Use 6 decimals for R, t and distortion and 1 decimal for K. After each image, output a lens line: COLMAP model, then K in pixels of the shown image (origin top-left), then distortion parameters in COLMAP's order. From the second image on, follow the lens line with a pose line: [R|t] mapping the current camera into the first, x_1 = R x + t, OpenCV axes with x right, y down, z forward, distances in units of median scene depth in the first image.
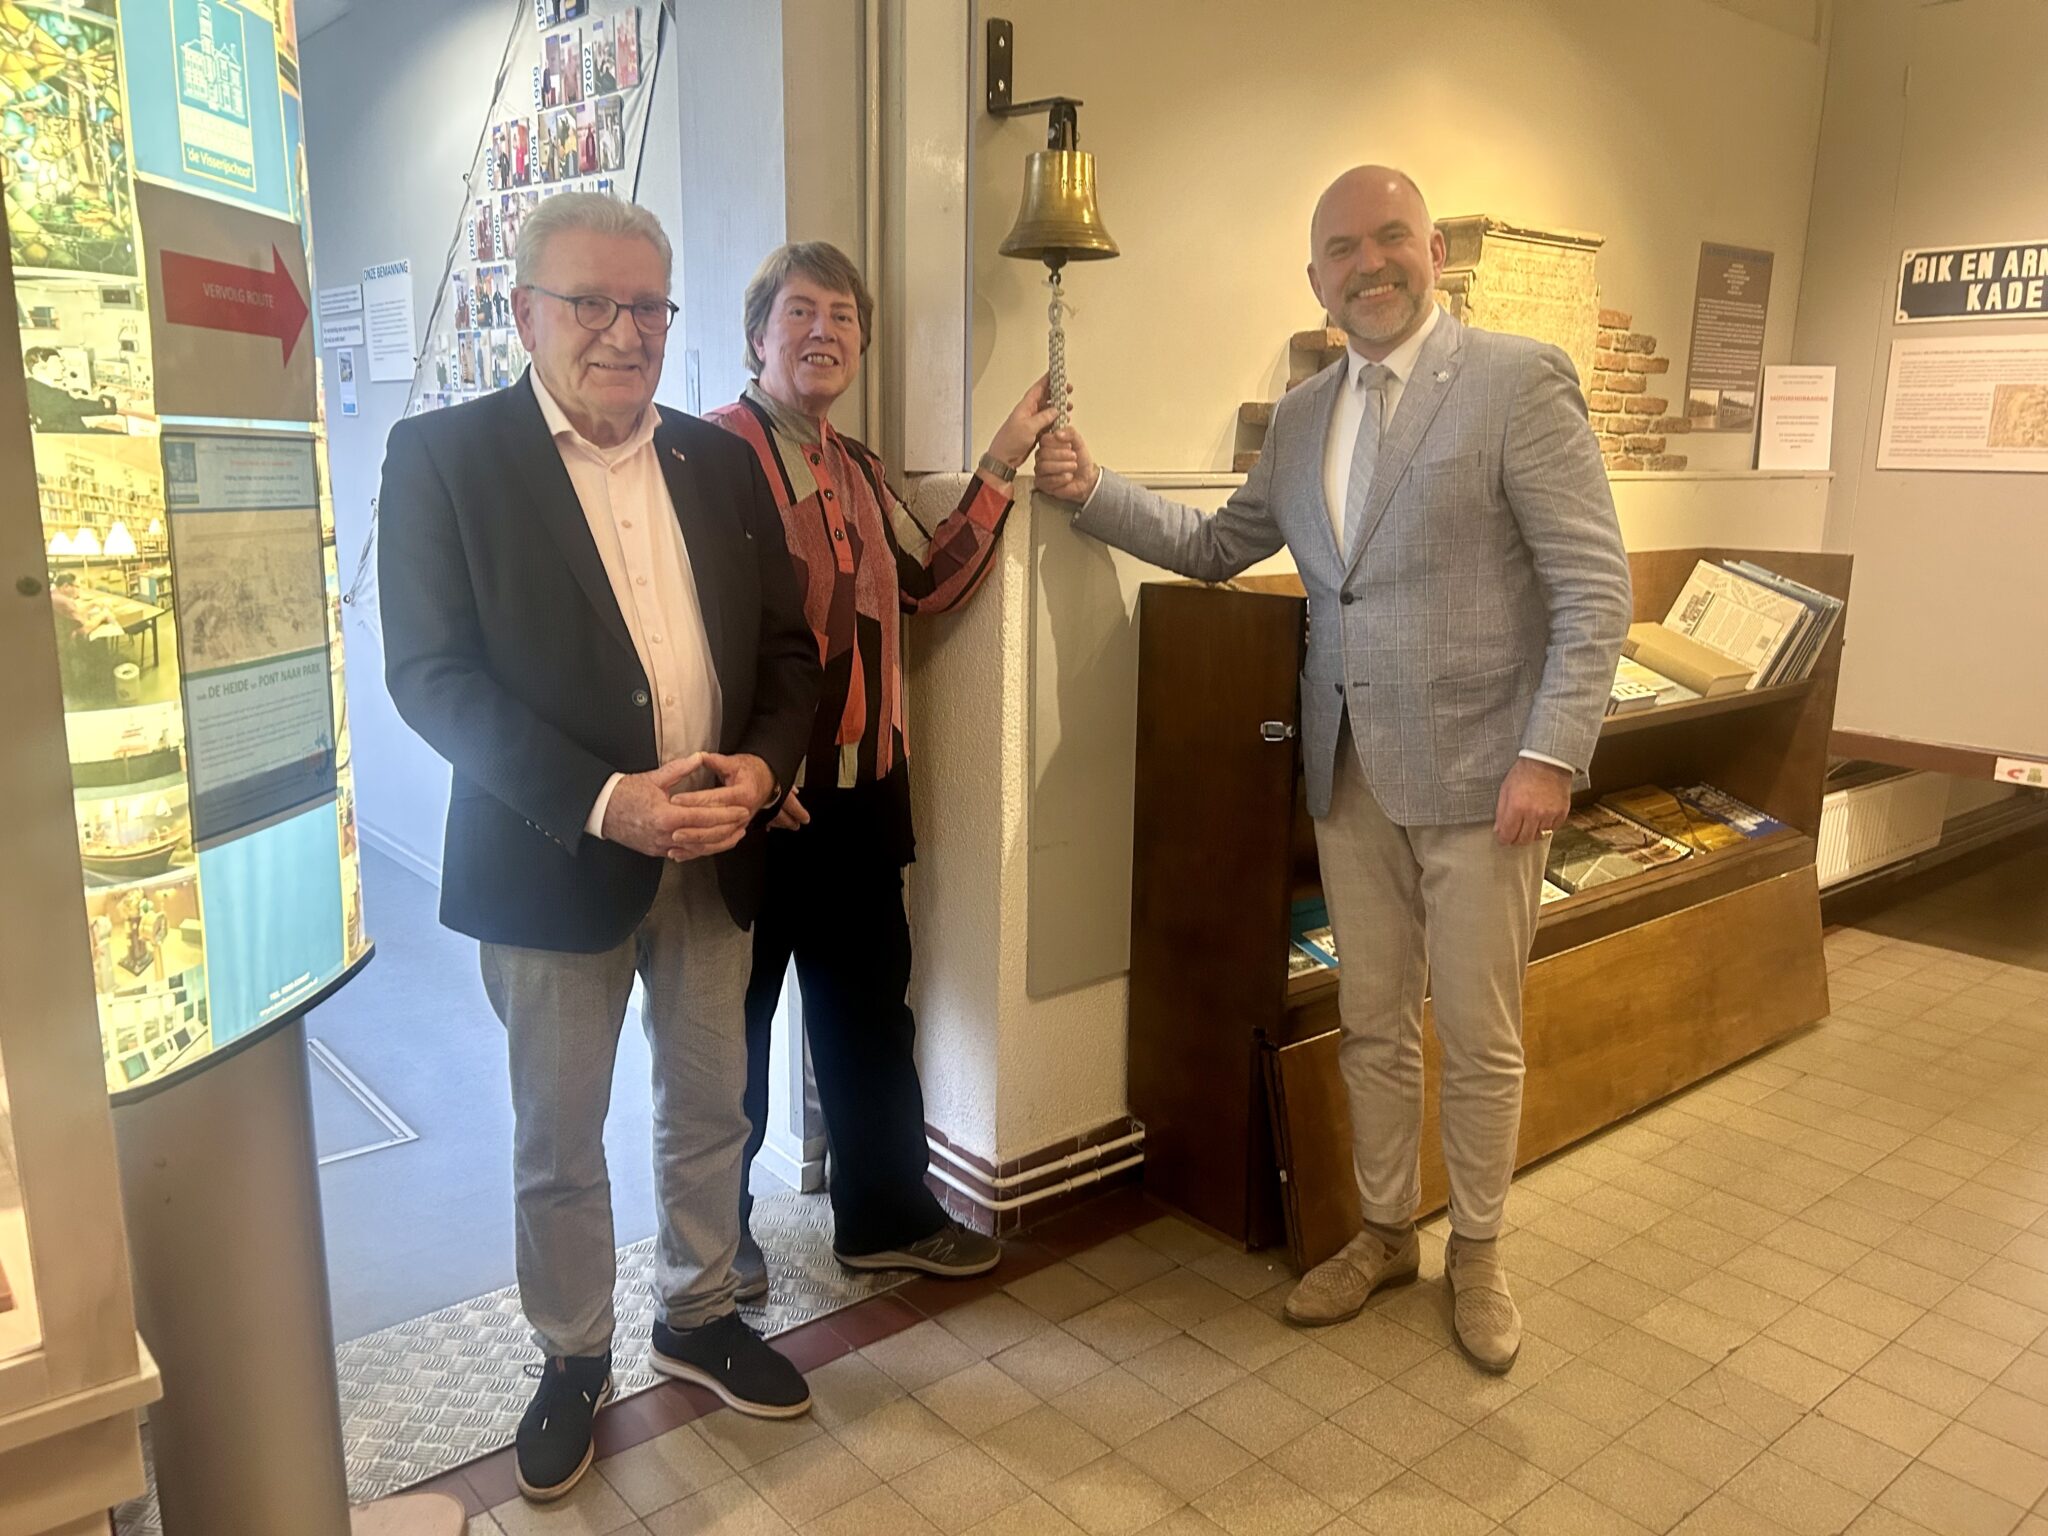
lens RADIAL K [[1566.5, 0, 1026.3], [0, 1566.5, 781.8], [0, 0, 1]] dist [0.010509, -0.002849]
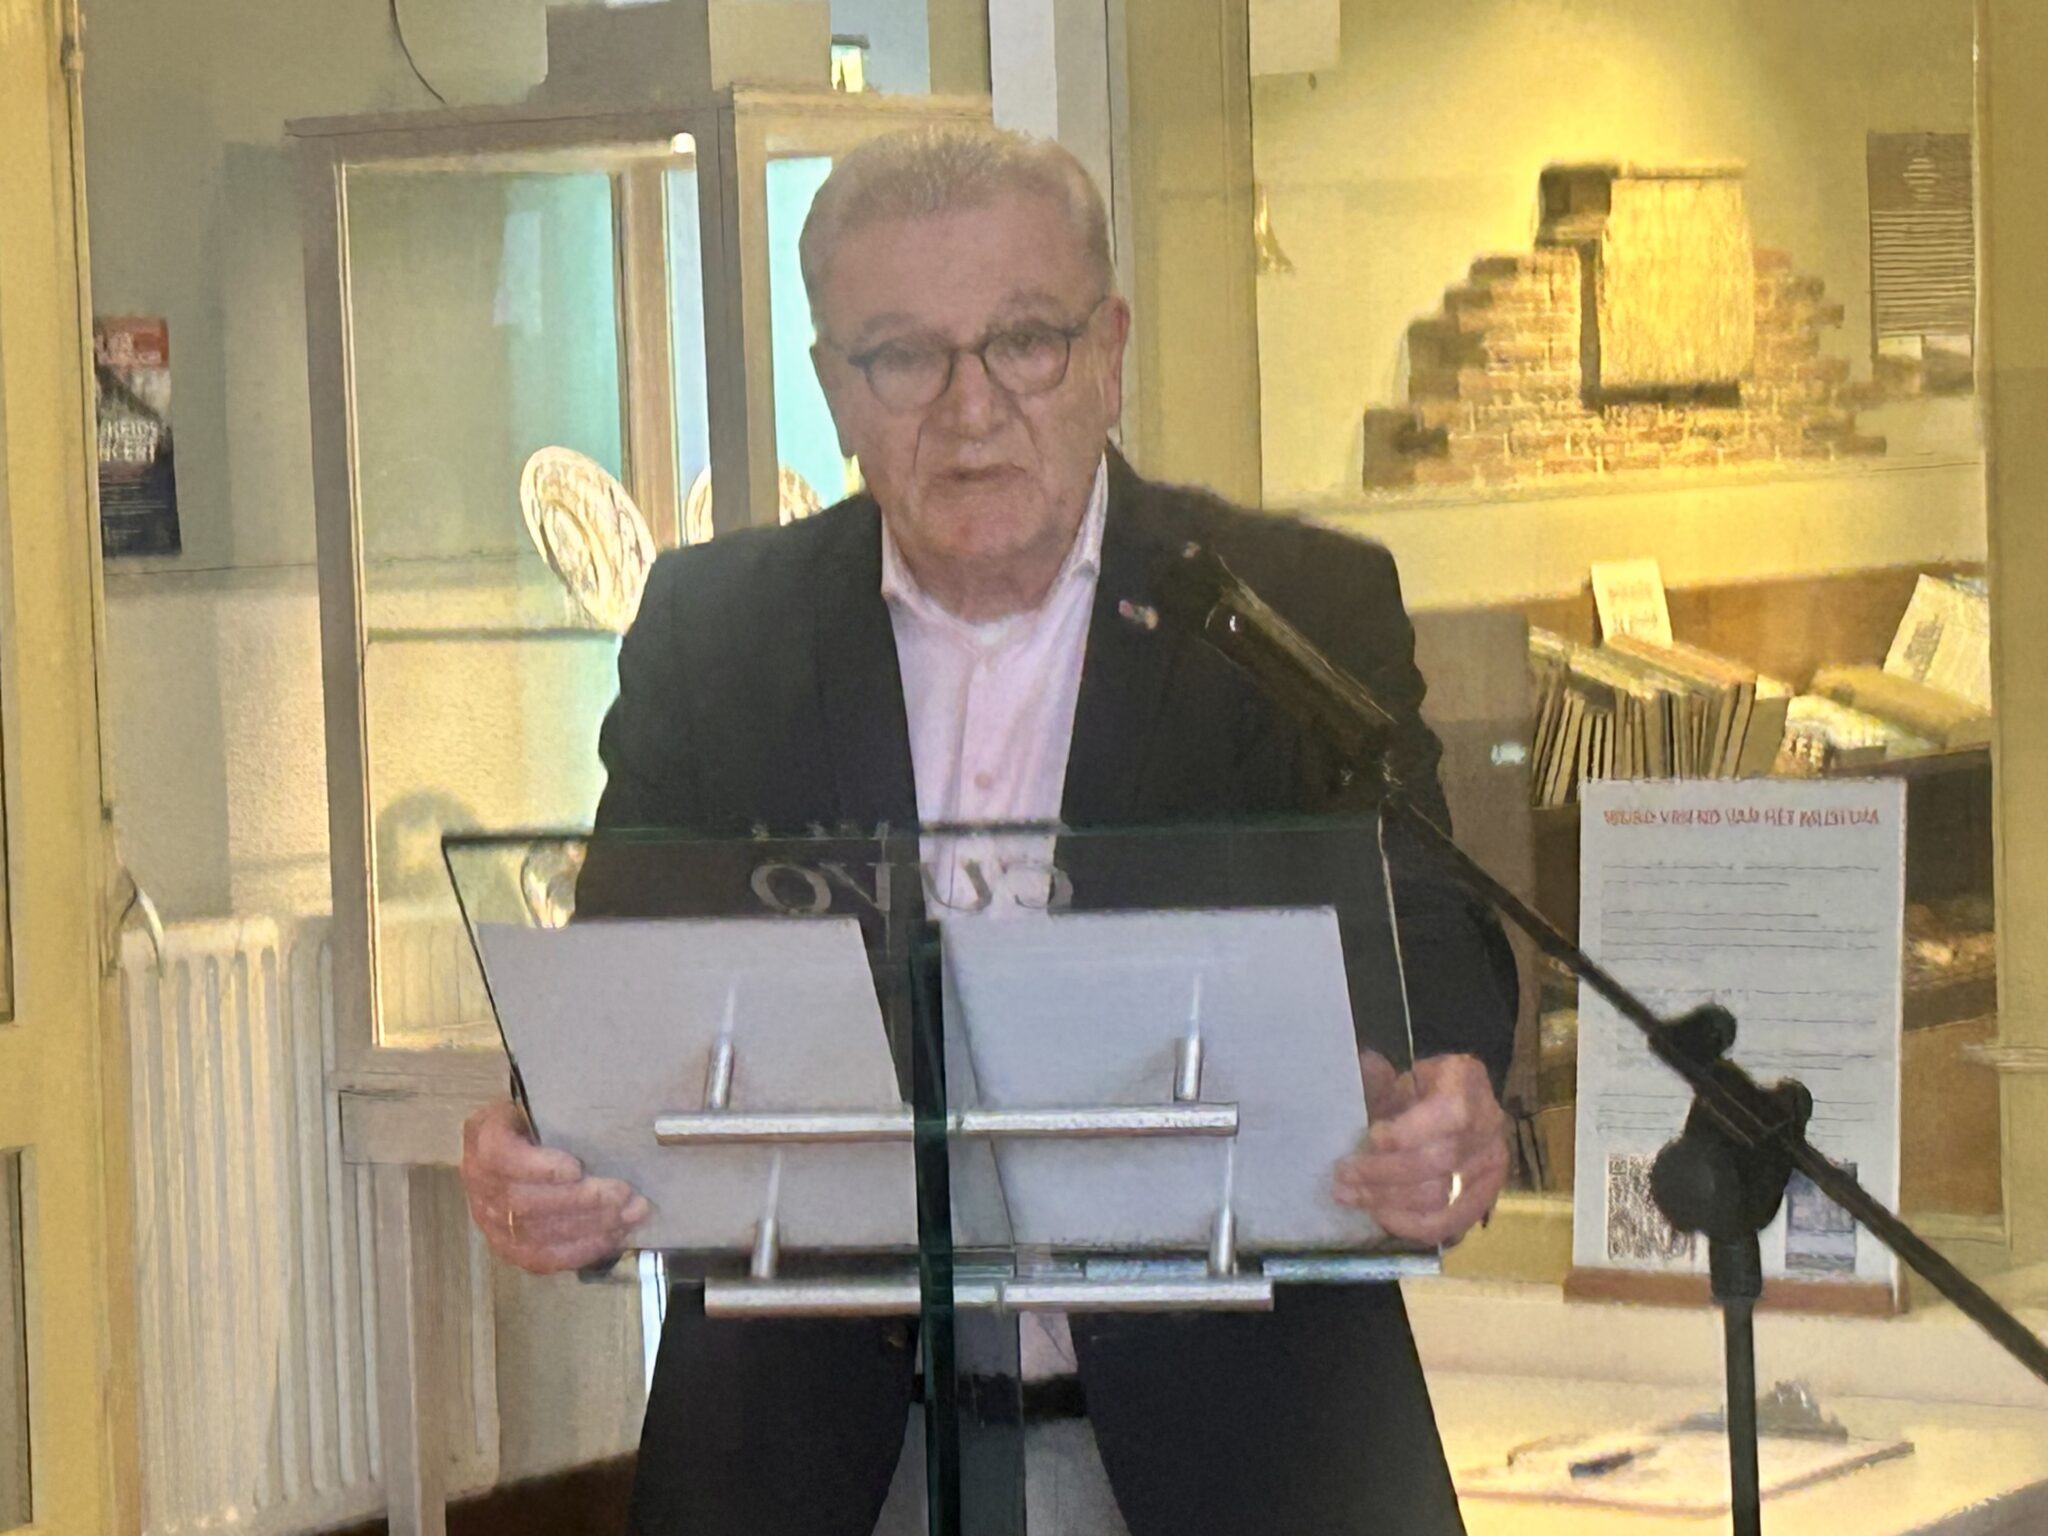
lens RADIAL K [[6445.2, 0, 1025.5], [0, 6445.2, 765.7], [0, 0, 1]] dist [0.452191, 0.000000]
pose [[0.965123, -0.063590, 0.253957, -0.720508], [0.103190, 0.983920, -0.145785, 0.331266], [-0.240603, 0.166906, 0.956166, -1.716005]]
